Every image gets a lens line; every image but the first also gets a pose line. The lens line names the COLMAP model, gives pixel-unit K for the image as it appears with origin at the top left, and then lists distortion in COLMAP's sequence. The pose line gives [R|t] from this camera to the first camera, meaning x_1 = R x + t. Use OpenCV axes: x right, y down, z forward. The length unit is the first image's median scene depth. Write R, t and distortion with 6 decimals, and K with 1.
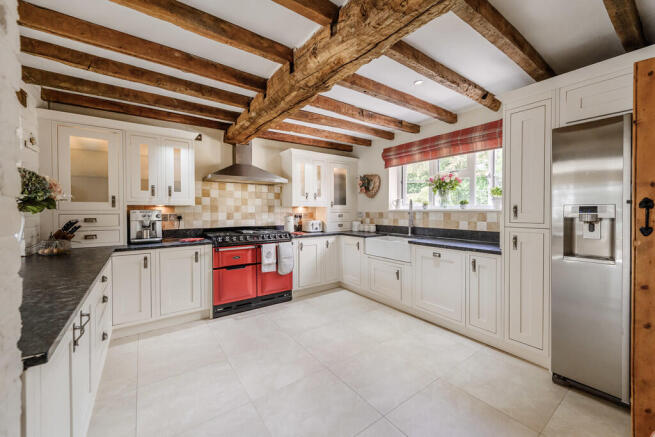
lens RADIAL K [[258.0, 0, 337.7], [0, 258.0, 213.4], [0, 0, 1]] dist [0.001234, 0.000067]
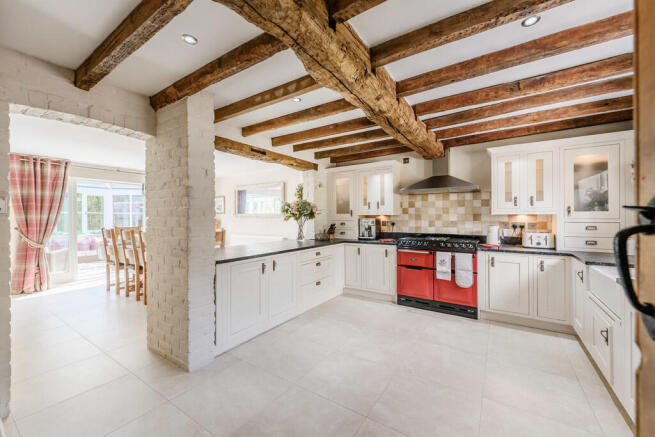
lens RADIAL K [[259.7, 0, 337.9], [0, 259.7, 219.0], [0, 0, 1]] dist [0.000305, -0.000155]
pose [[0.348791, 0.009382, -0.937154, 0.533160], [-0.011756, 0.999915, 0.005635, -0.012694], [0.937127, 0.009052, 0.348872, 0.245004]]
